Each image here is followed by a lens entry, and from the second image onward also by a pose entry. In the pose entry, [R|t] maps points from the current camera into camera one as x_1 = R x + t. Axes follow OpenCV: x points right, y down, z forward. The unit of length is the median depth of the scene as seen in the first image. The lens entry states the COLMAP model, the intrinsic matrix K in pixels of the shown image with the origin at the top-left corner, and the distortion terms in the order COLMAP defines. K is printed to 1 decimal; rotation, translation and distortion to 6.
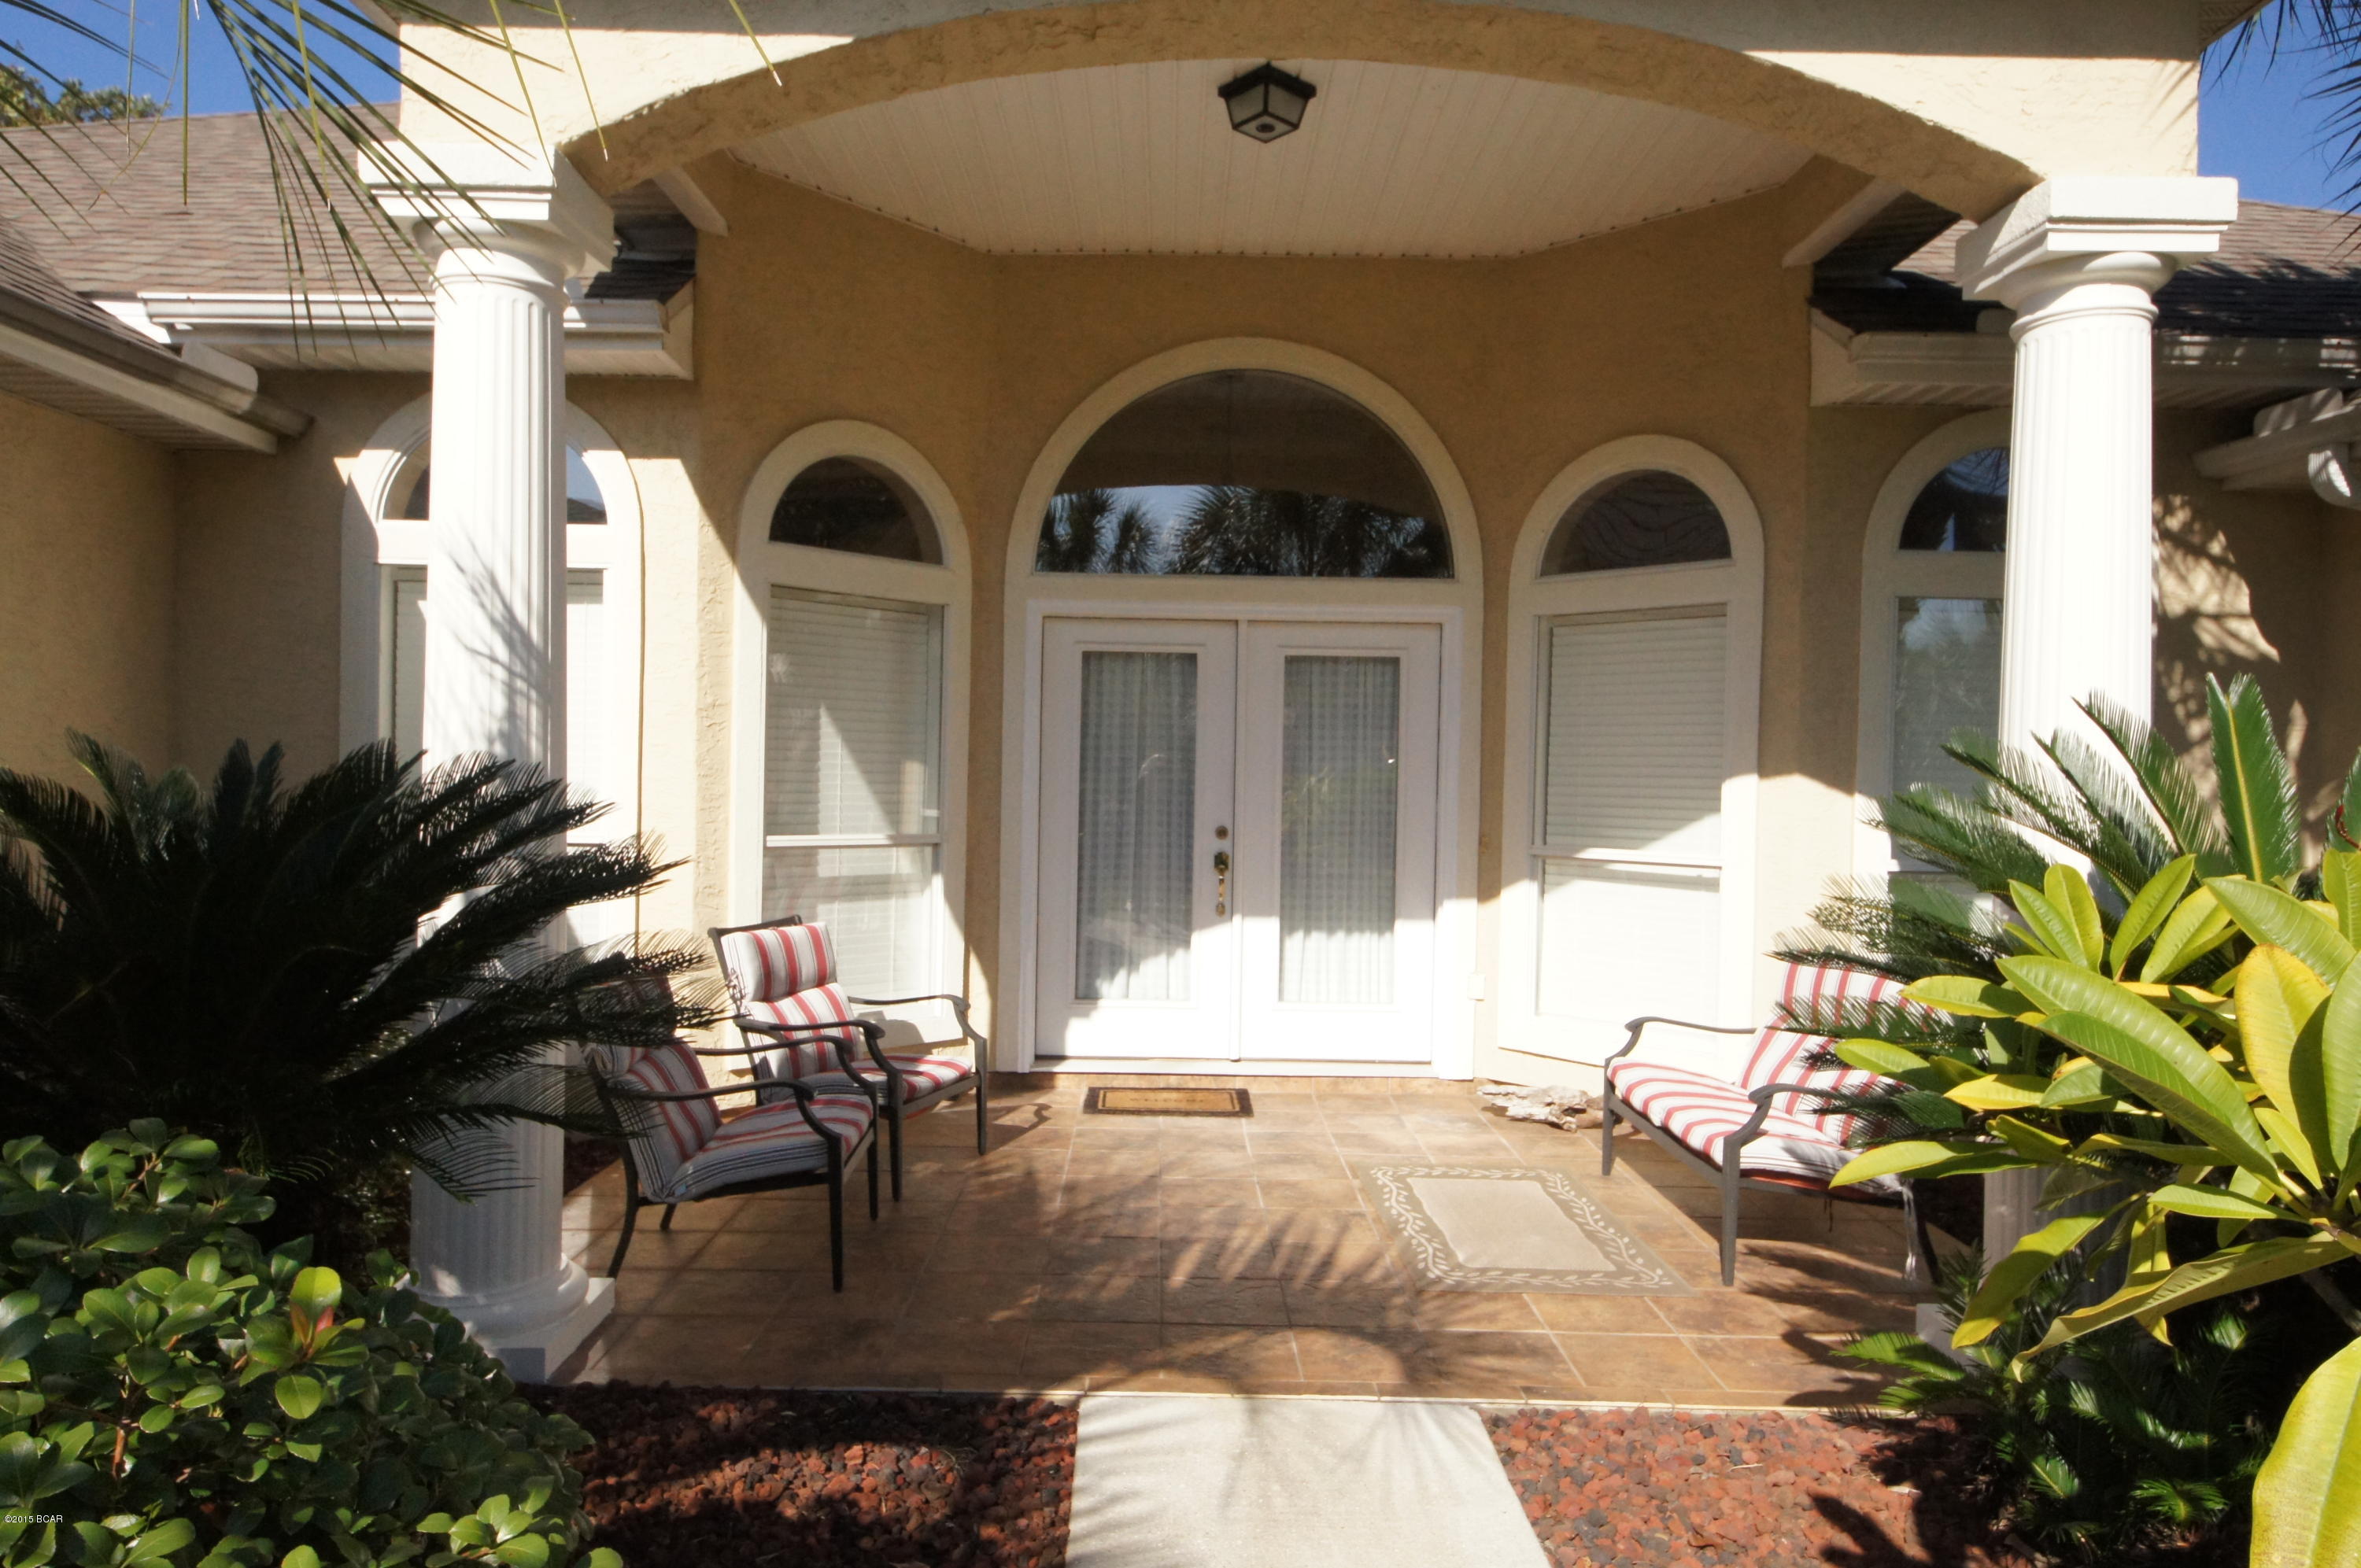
lens RADIAL K [[1475.6, 0, 1190.1], [0, 1475.6, 786.9], [0, 0, 1]] dist [0.045288, -0.034500]
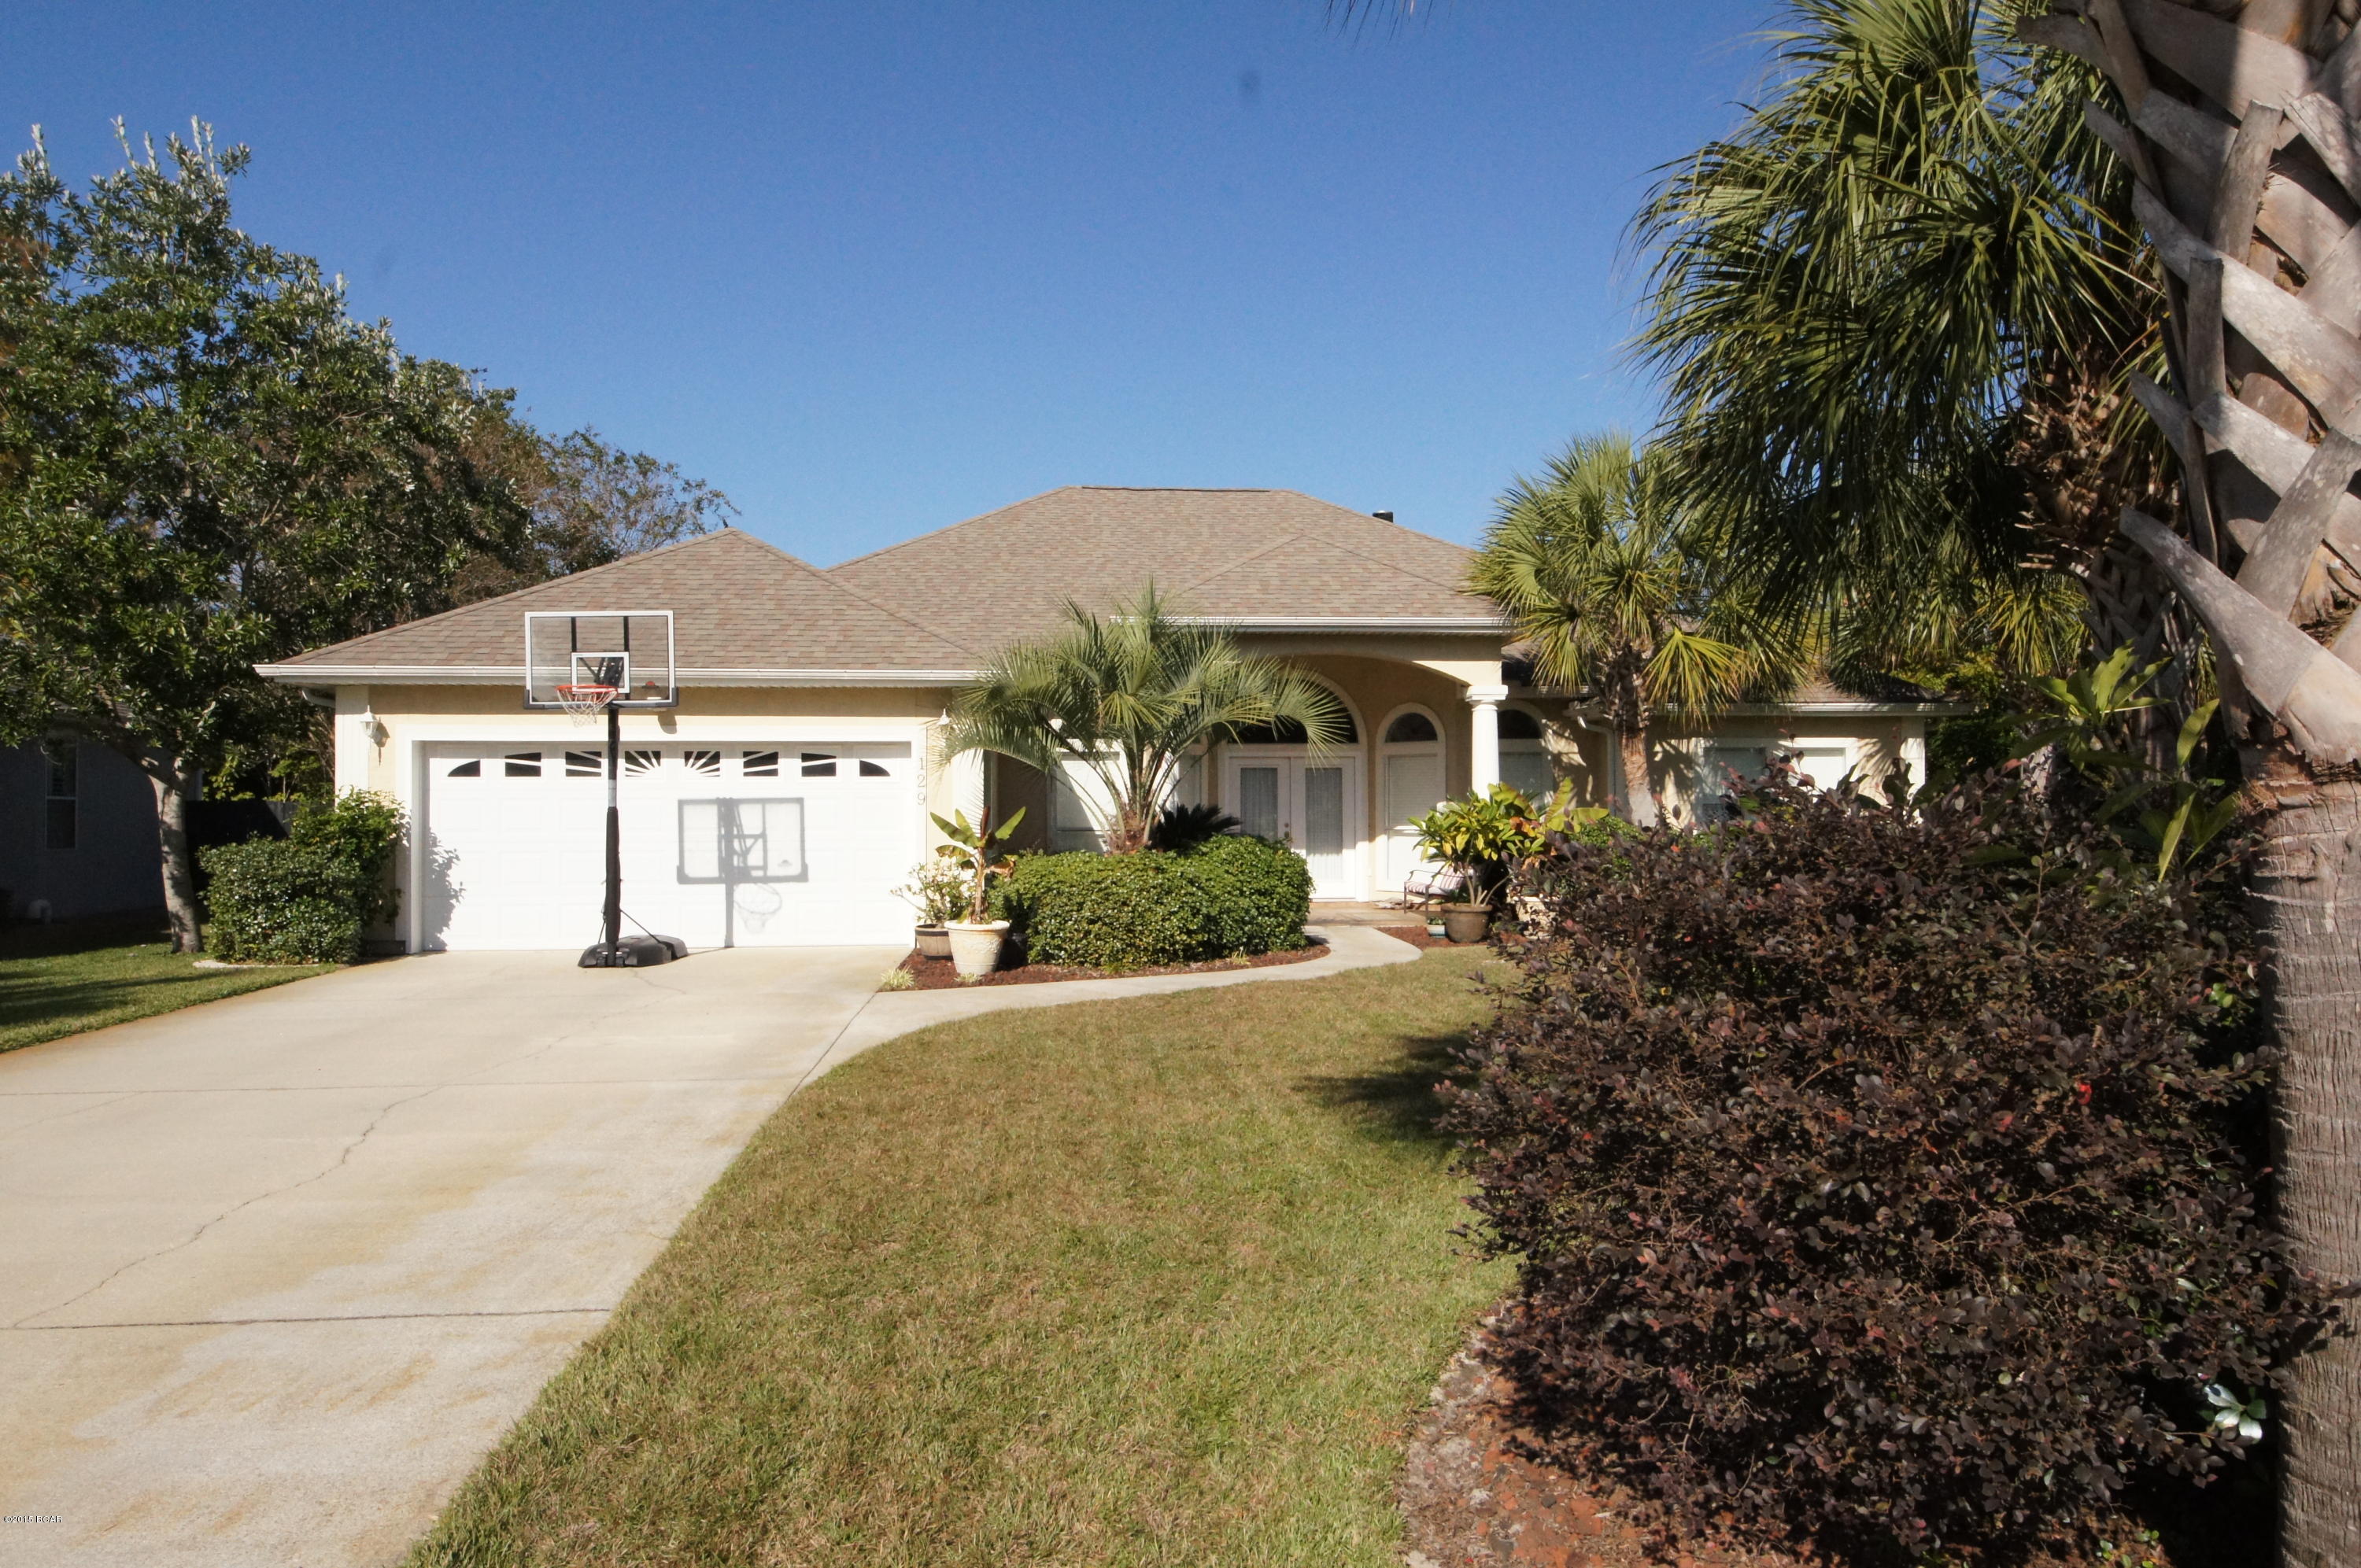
lens RADIAL K [[1475.6, 0, 1184.9], [0, 1475.6, 786.5], [0, 0, 1]] dist [0.045288, -0.034500]
pose [[0.996898, -0.028374, 0.073408, -0.484494], [0.031197, 0.998806, -0.037591, 0.068849], [-0.072254, 0.039764, 0.996593, -2.423368]]
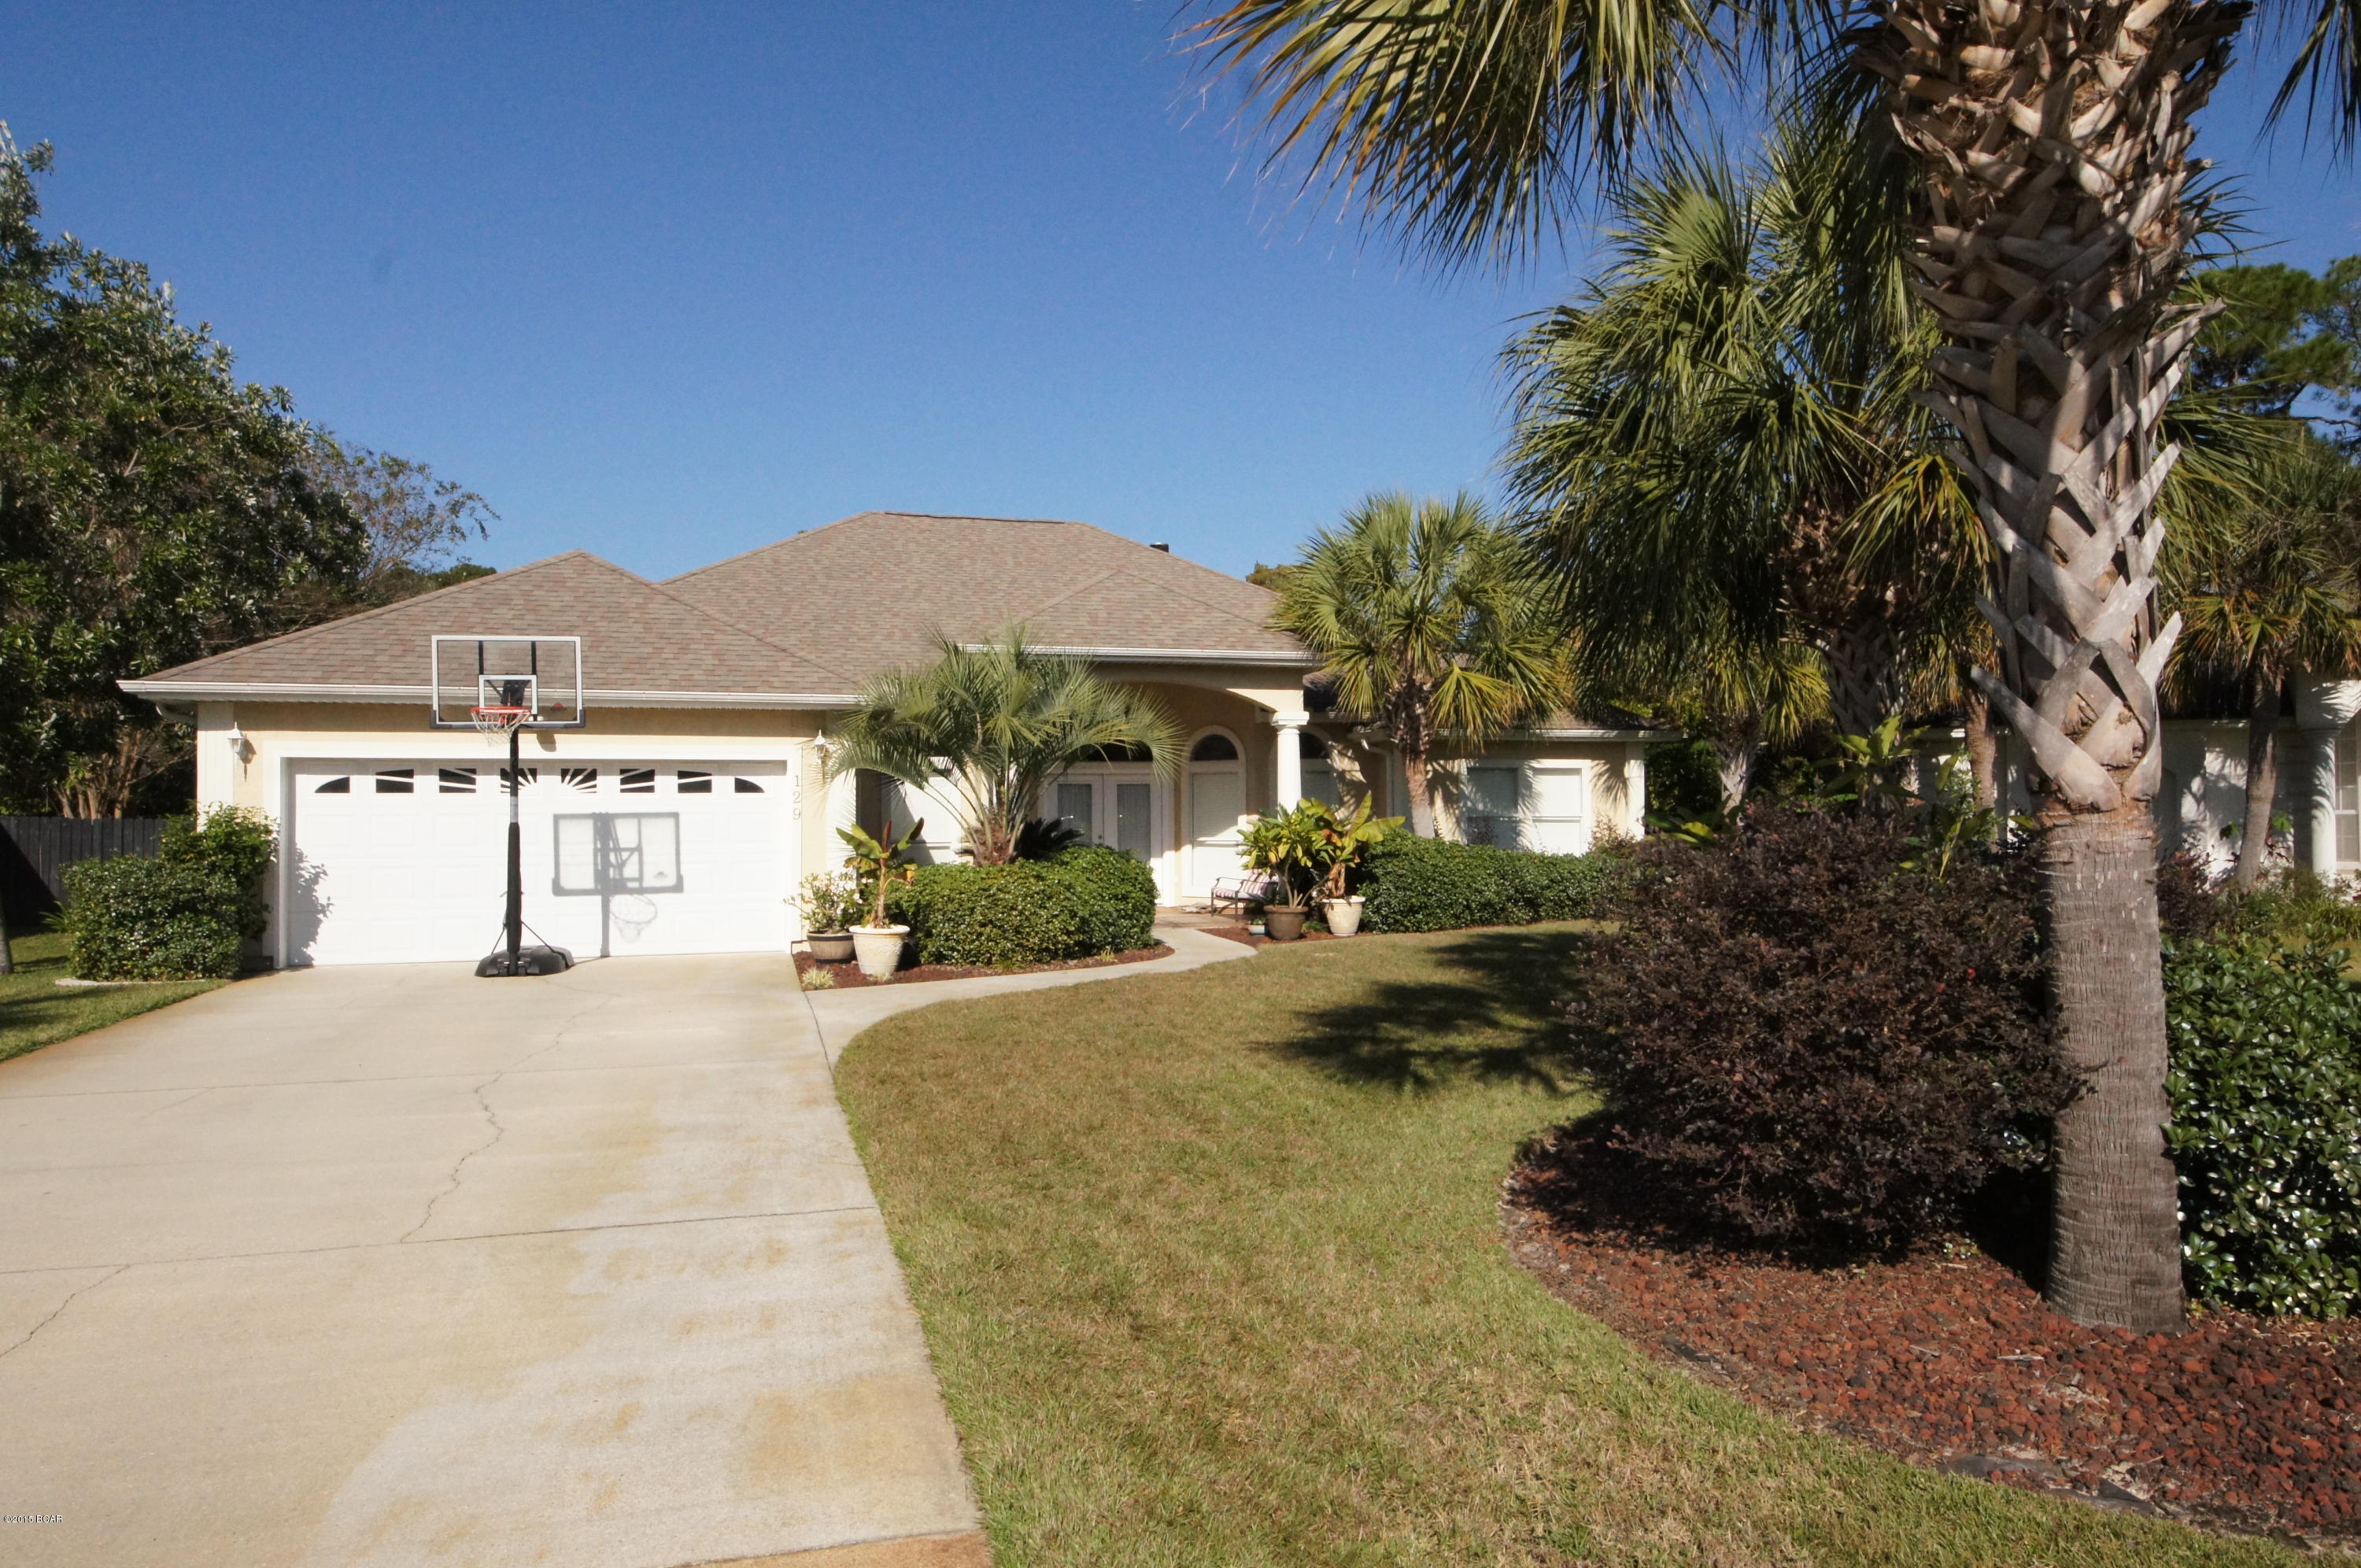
lens RADIAL K [[1475.6, 0, 1172.4], [0, 1475.6, 782.5], [0, 0, 1]] dist [0.045288, -0.034500]
pose [[0.966019, -0.025205, 0.257240, -0.787309], [0.037133, 0.998444, -0.041613, 0.061570], [-0.255791, 0.049751, 0.965451, -2.664223]]
